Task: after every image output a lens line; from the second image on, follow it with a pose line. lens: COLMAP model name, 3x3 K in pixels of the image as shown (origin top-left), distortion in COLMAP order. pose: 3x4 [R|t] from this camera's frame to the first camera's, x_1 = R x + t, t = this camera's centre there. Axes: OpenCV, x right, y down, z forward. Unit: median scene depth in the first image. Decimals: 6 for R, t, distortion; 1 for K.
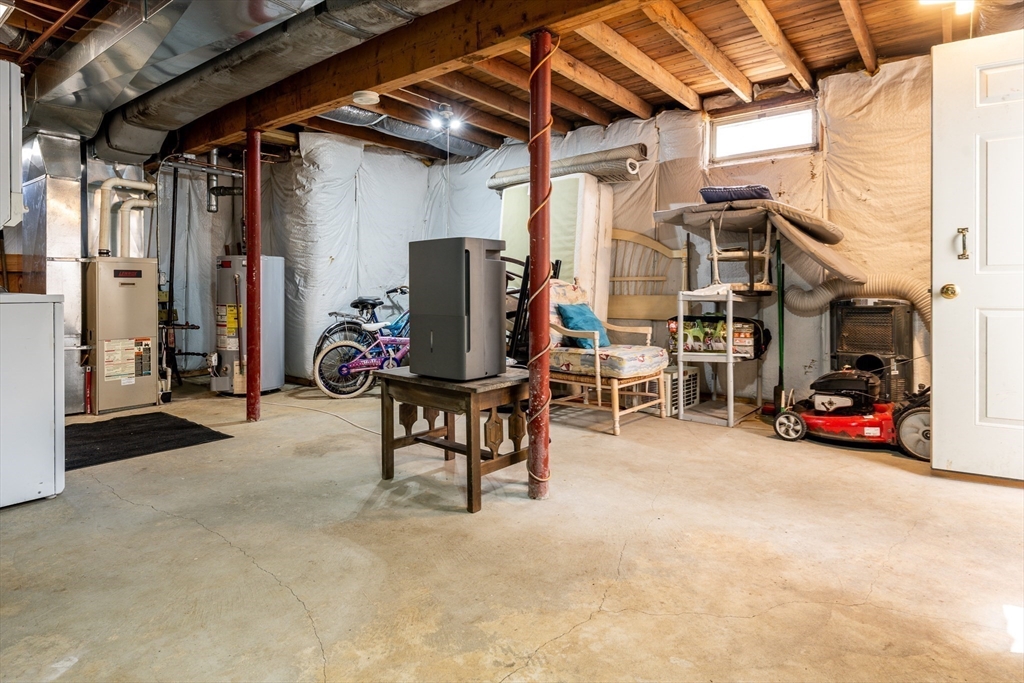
lens RADIAL K [[588.8, 0, 511.7], [0, 588.8, 294.2], [0, 0, 1]] dist [0.003592, 0.000733]
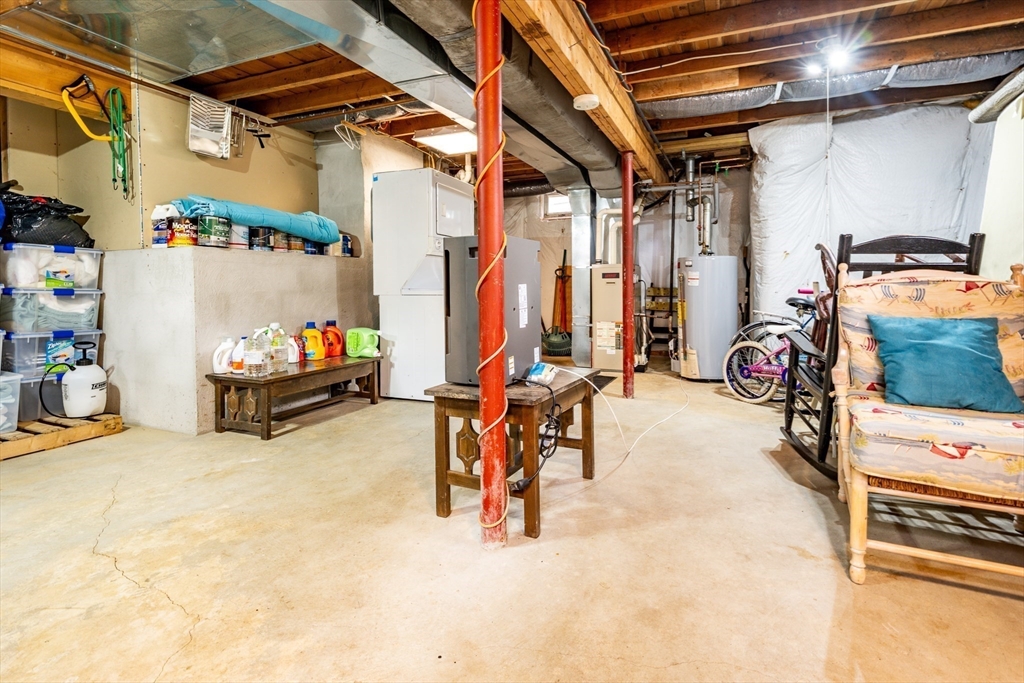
lens RADIAL K [[476.9, 0, 517.0], [0, 476.9, 291.4], [0, 0, 1]] dist [0.001310, -0.000819]
pose [[0.251850, 0.011048, -0.967703, 0.849421], [-0.004624, 0.999937, 0.010212, -0.016325], [0.967755, 0.001903, 0.251886, 1.064207]]
